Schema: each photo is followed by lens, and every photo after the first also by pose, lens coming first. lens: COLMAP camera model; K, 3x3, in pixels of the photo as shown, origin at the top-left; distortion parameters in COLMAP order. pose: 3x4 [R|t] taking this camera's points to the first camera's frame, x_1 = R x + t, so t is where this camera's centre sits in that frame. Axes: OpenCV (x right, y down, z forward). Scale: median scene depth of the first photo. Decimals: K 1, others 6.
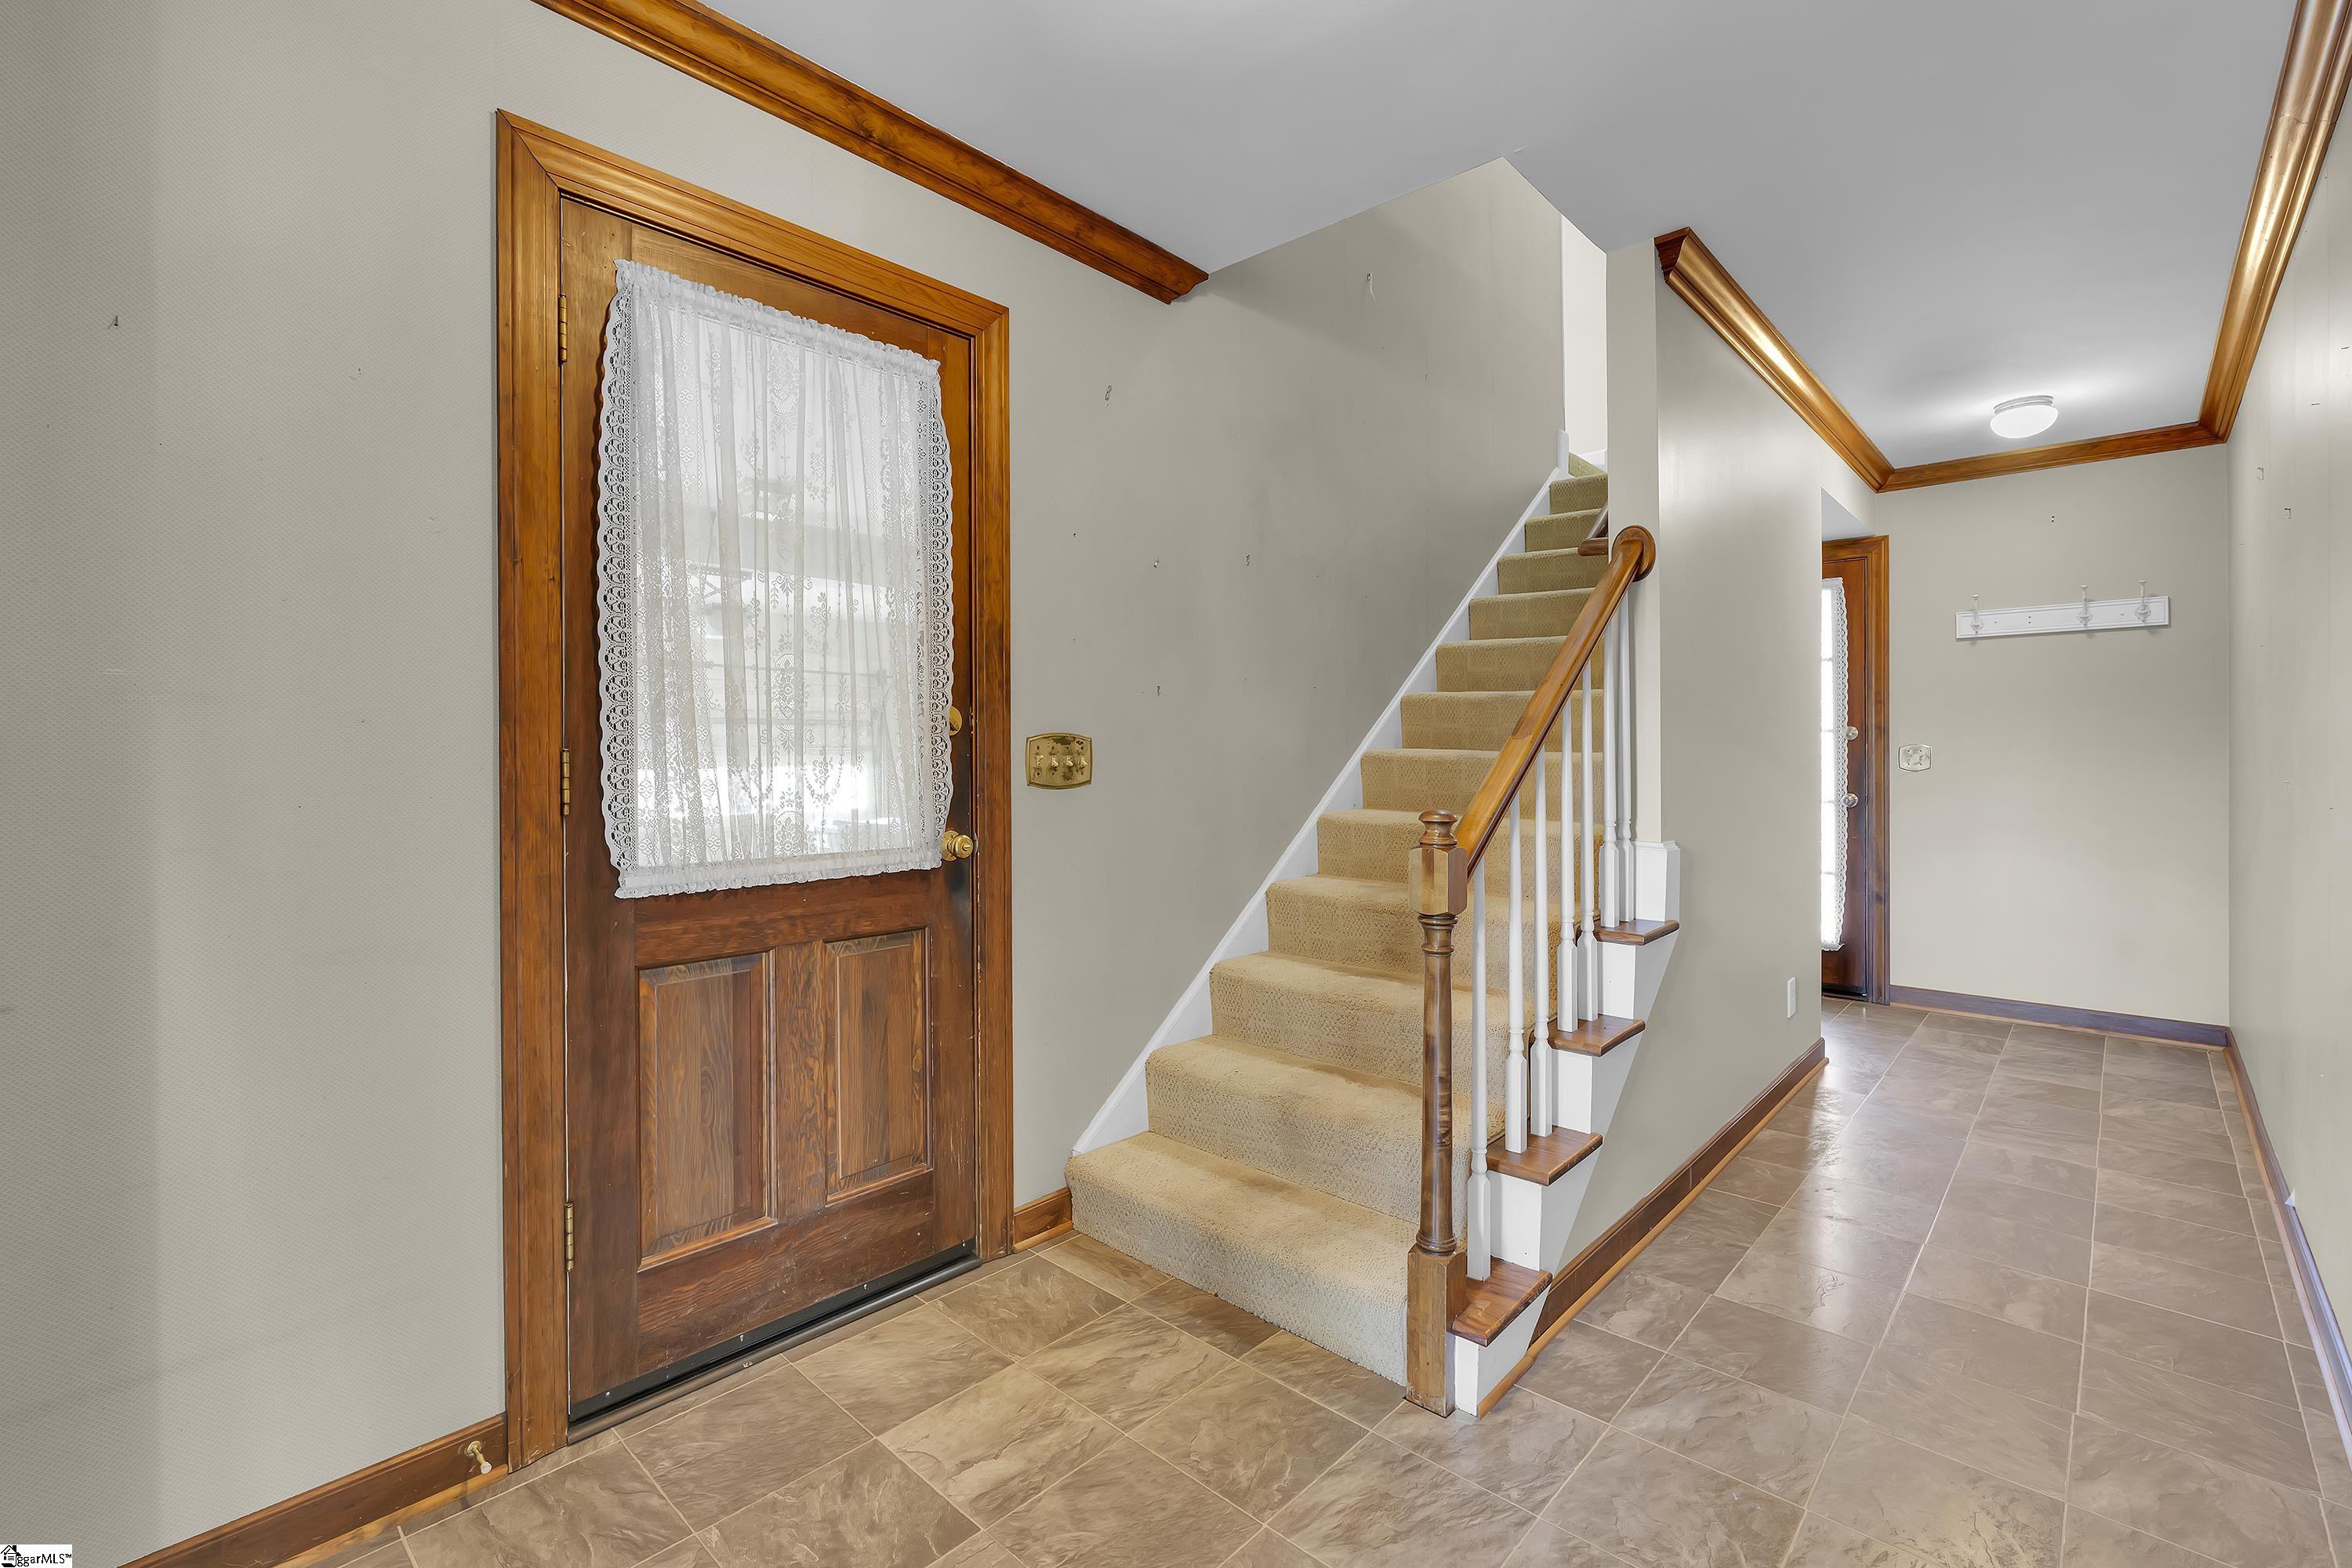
lens RADIAL K [[1034.5, 0, 1184.5], [0, 1034.5, 782.4], [0, 0, 1]] dist [-0.003319, -0.000896]
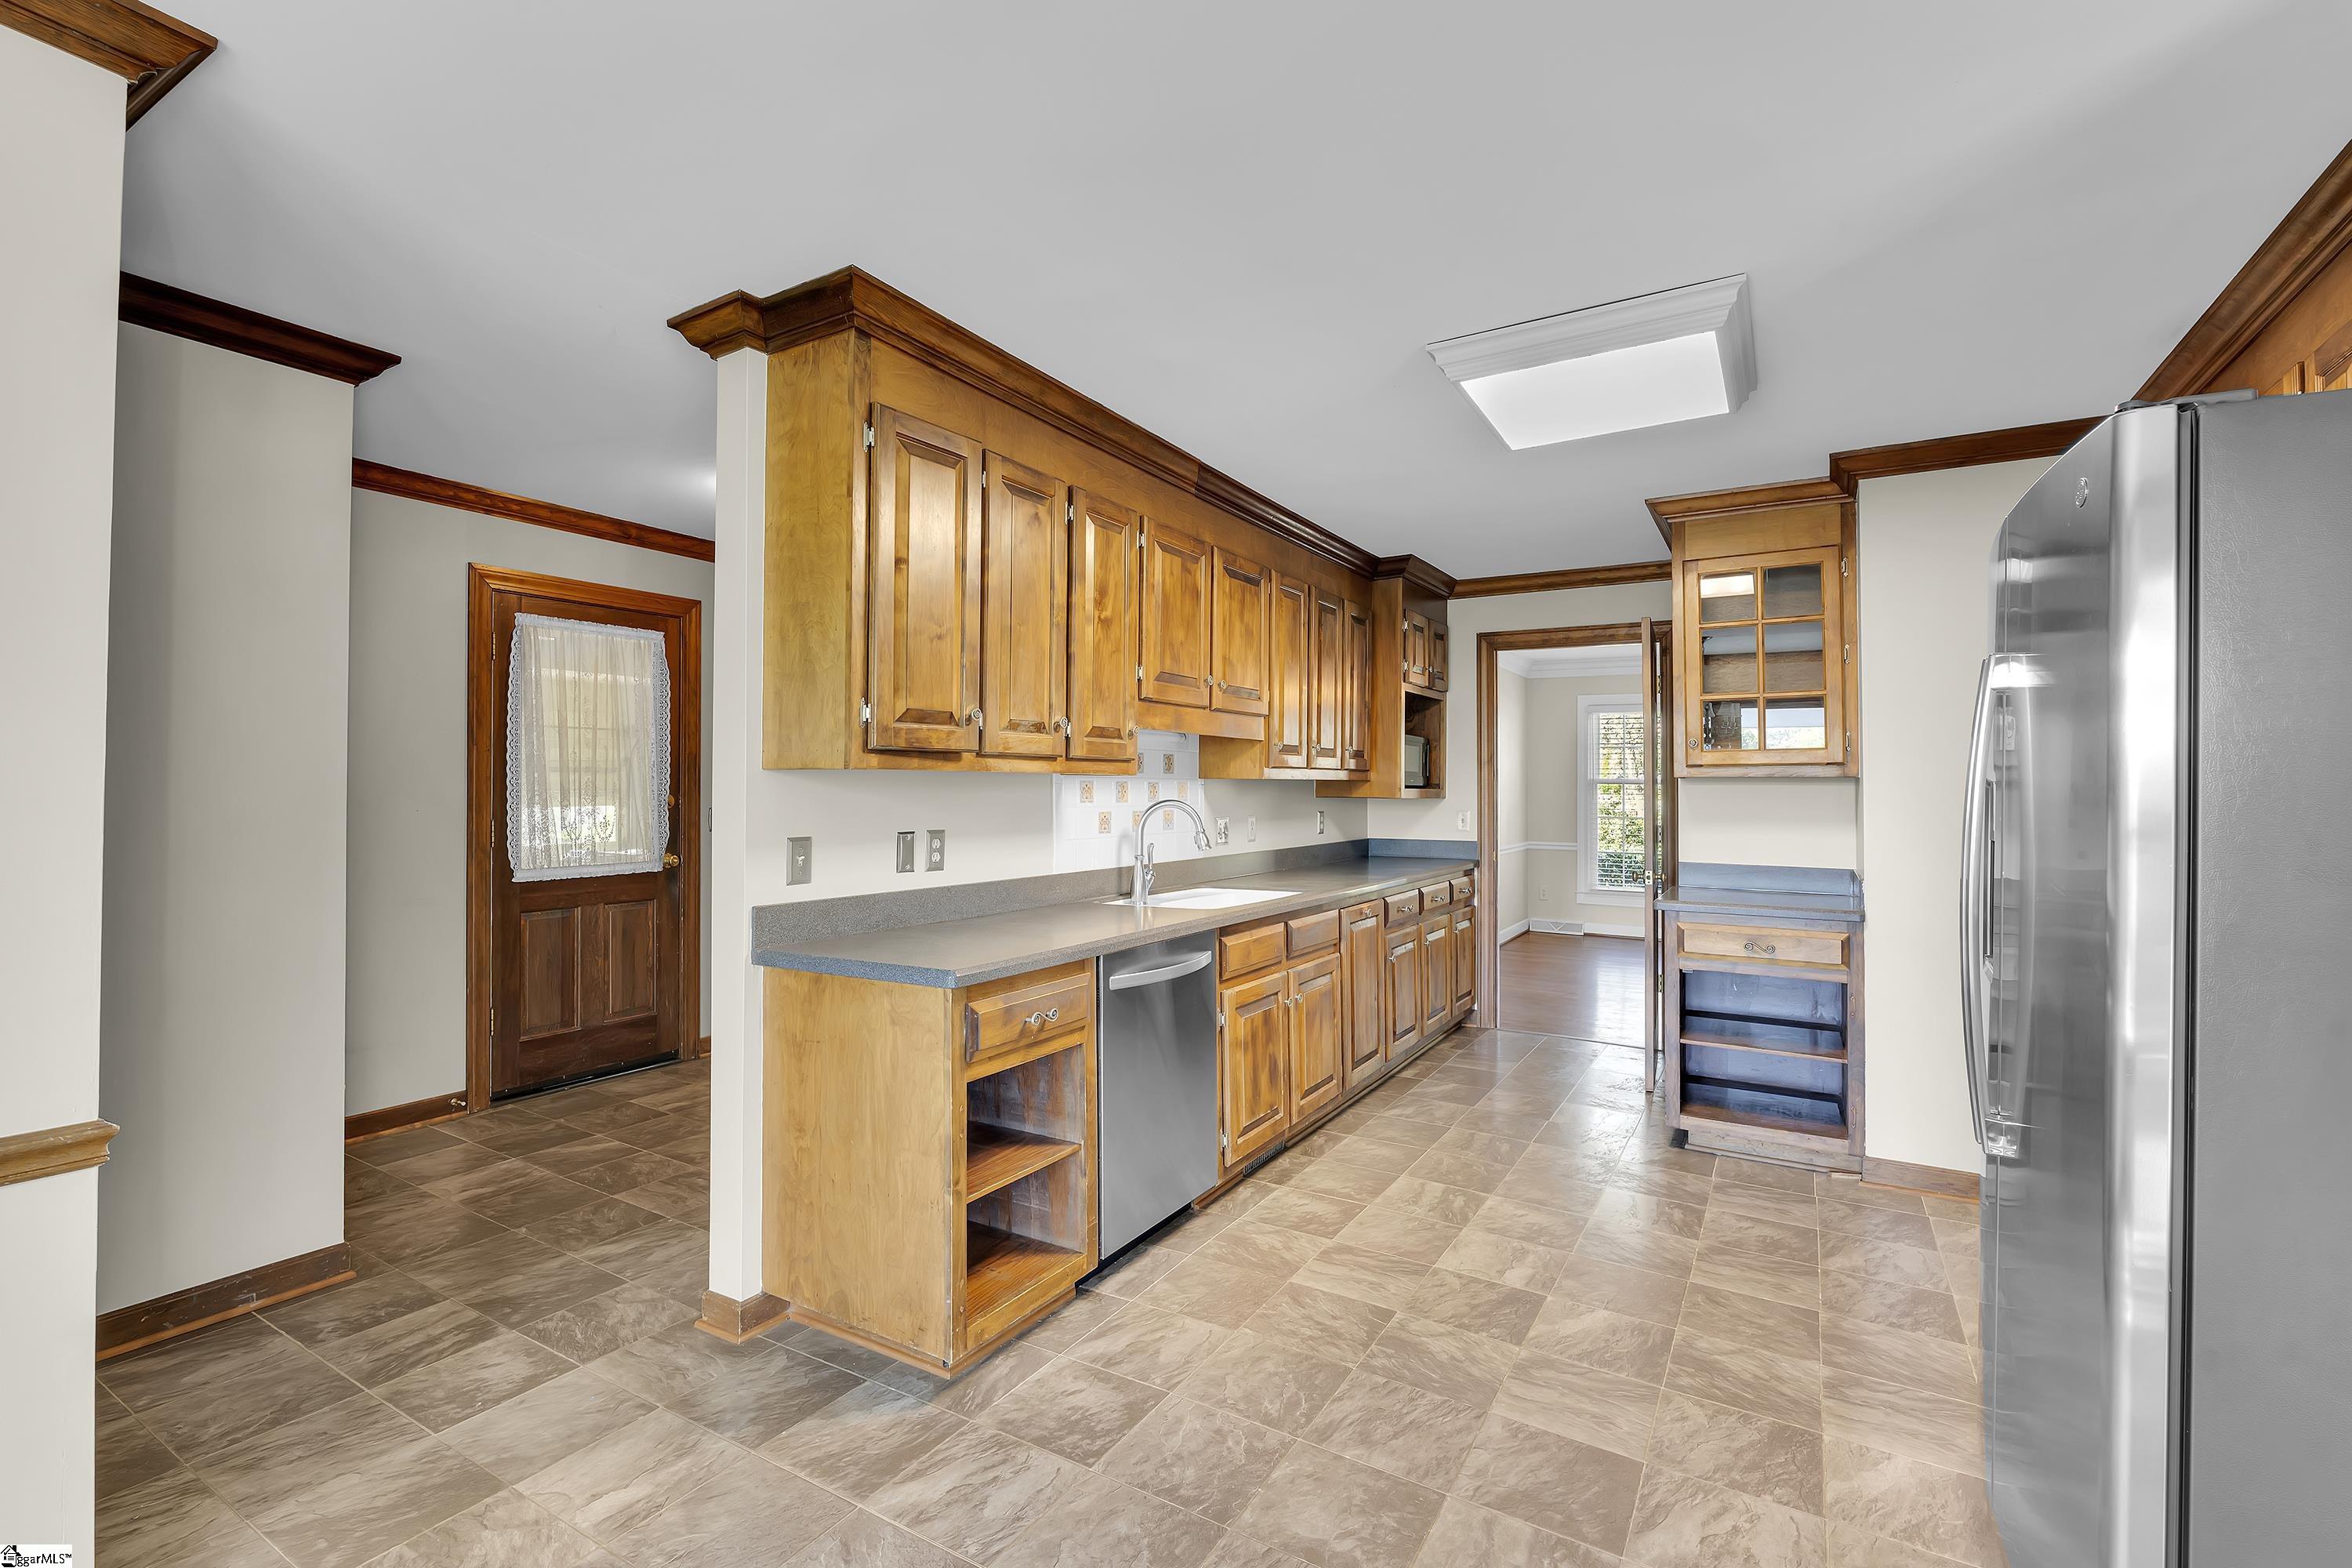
lens RADIAL K [[1034.5, 0, 1184.5], [0, 1034.5, 782.4], [0, 0, 1]] dist [-0.003319, -0.000896]
pose [[0.973936, 0.001131, 0.226821, 0.364068], [0.007247, 0.999322, -0.036101, -0.016971], [-0.226708, 0.036803, 0.973267, -1.463811]]
